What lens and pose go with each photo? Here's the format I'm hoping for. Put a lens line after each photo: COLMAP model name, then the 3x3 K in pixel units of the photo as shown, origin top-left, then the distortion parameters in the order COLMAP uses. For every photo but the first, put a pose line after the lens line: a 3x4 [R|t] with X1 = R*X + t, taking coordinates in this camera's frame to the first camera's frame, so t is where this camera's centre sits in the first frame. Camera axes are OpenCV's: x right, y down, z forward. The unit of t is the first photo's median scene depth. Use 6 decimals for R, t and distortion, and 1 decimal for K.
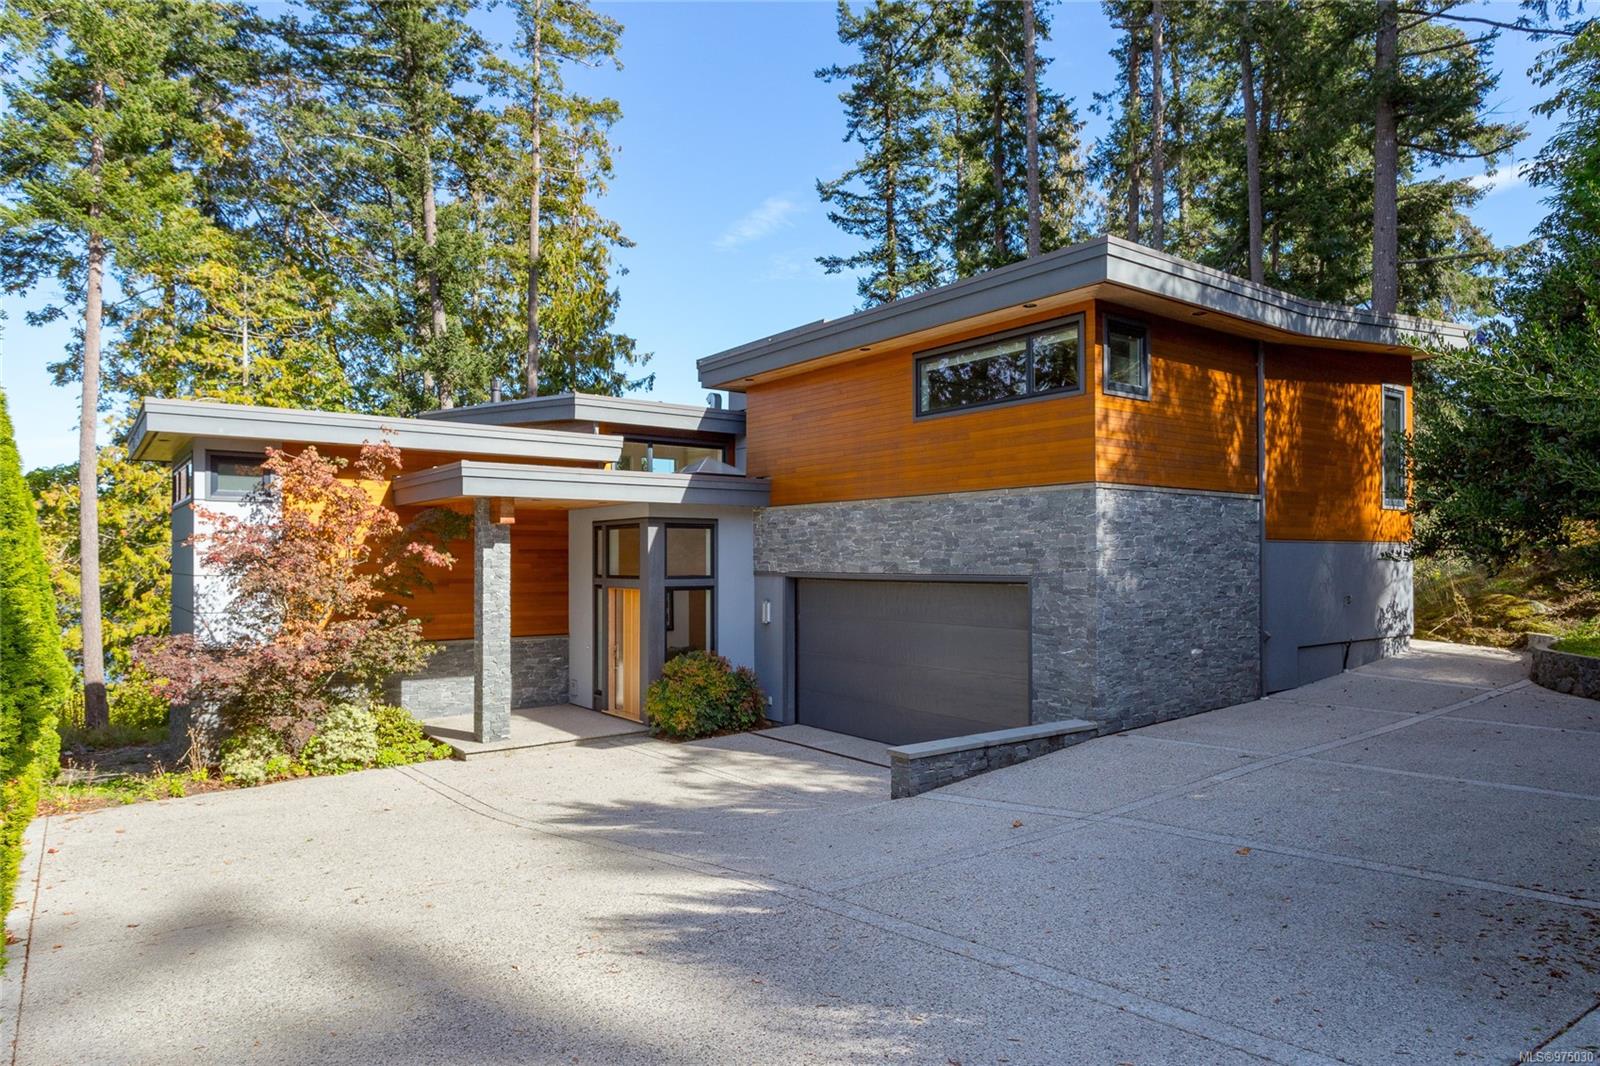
lens RADIAL K [[995.5, 0, 808.2], [0, 995.5, 539.9], [0, 0, 1]] dist [0.008092, 0.000950]
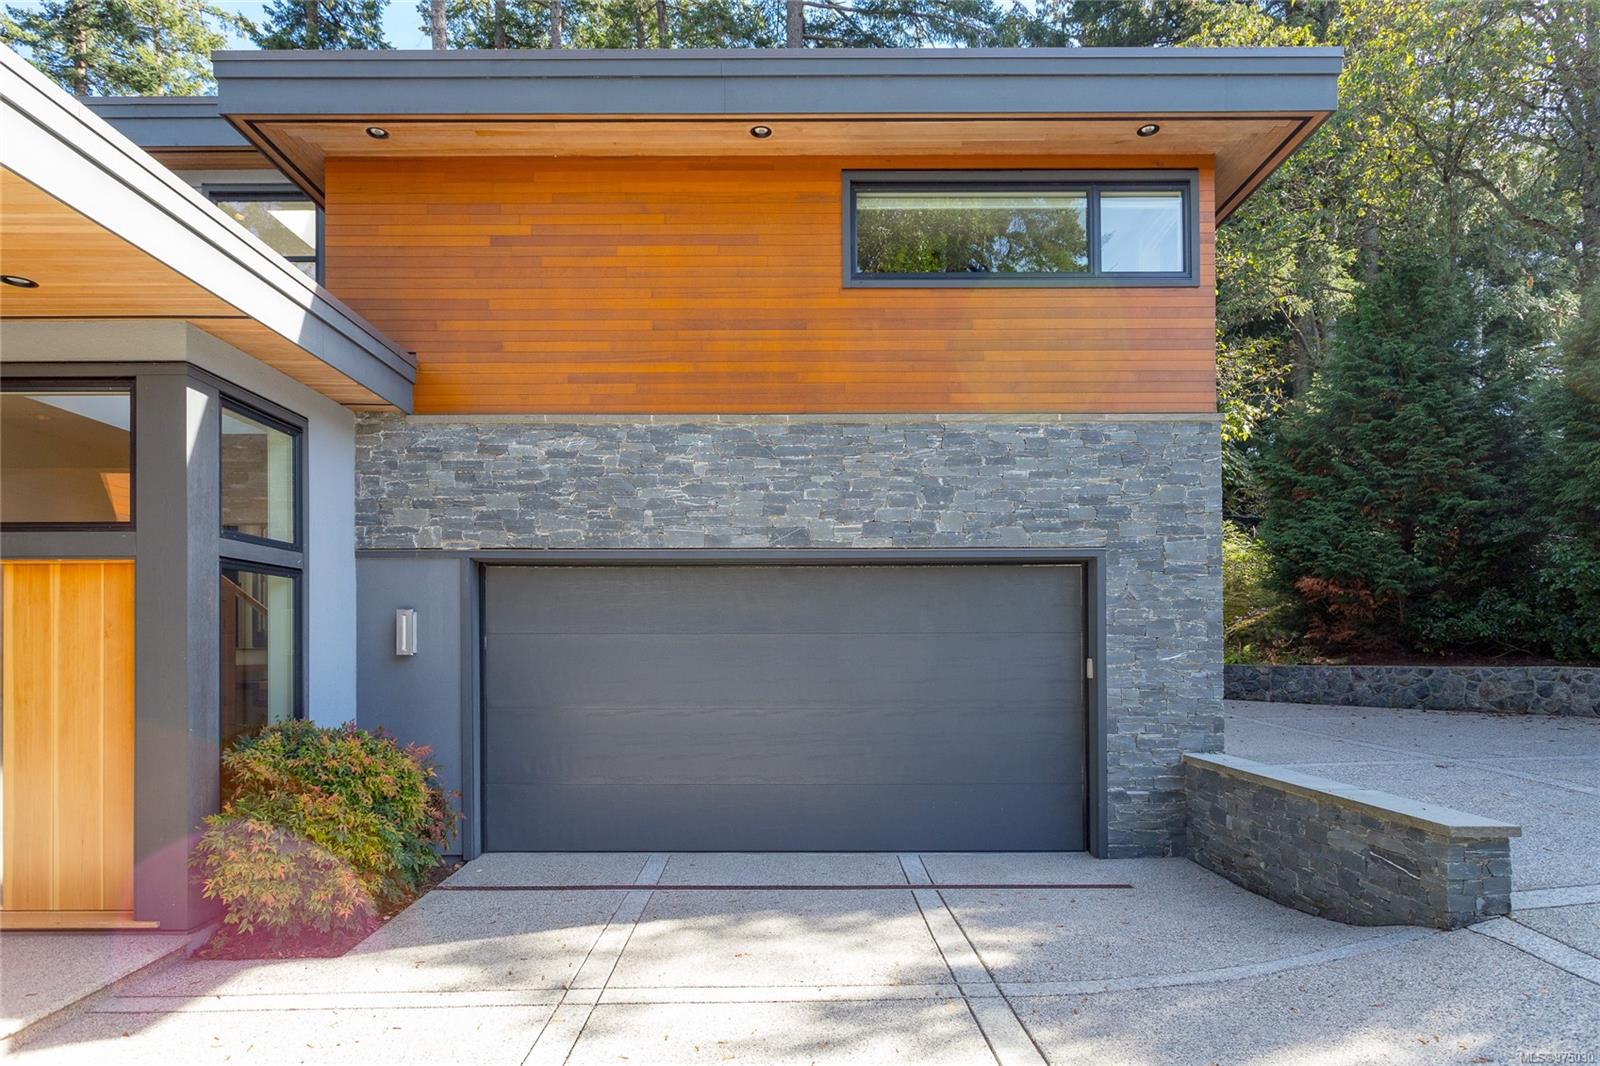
lens RADIAL K [[904.5, 0, 793.5], [0, 904.5, 631.6], [0, 0, 1]] dist [0.000922, 0.001608]
pose [[0.602163, 0.014635, 0.798239, -0.304352], [-0.013661, 0.999874, -0.008026, 0.080150], [-0.798256, -0.006071, 0.602287, 0.645596]]
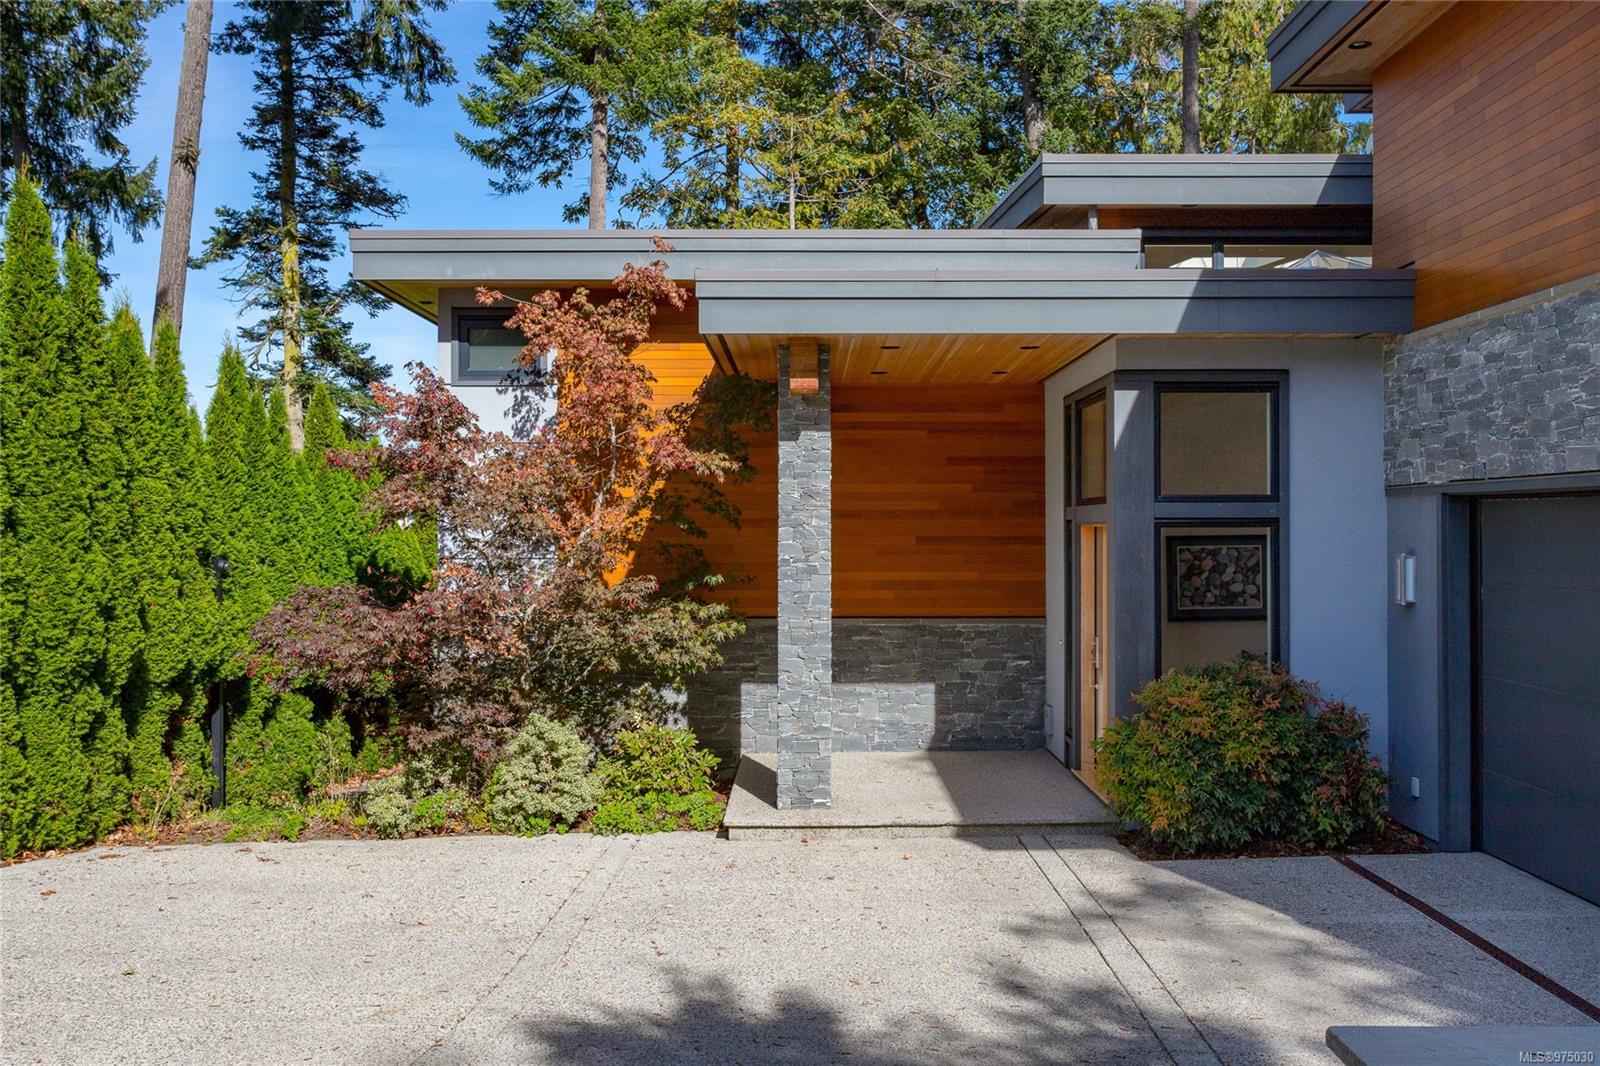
lens RADIAL K [[1407.6, 0, 798.6], [0, 1407.6, 519.2], [0, 0, 1]] dist [0.000168, 0.002777]
pose [[0.795609, -0.005782, -0.605783, 0.128626], [0.013127, 0.999884, 0.007697, 0.042332], [0.605668, -0.014076, 0.795593, 0.394628]]
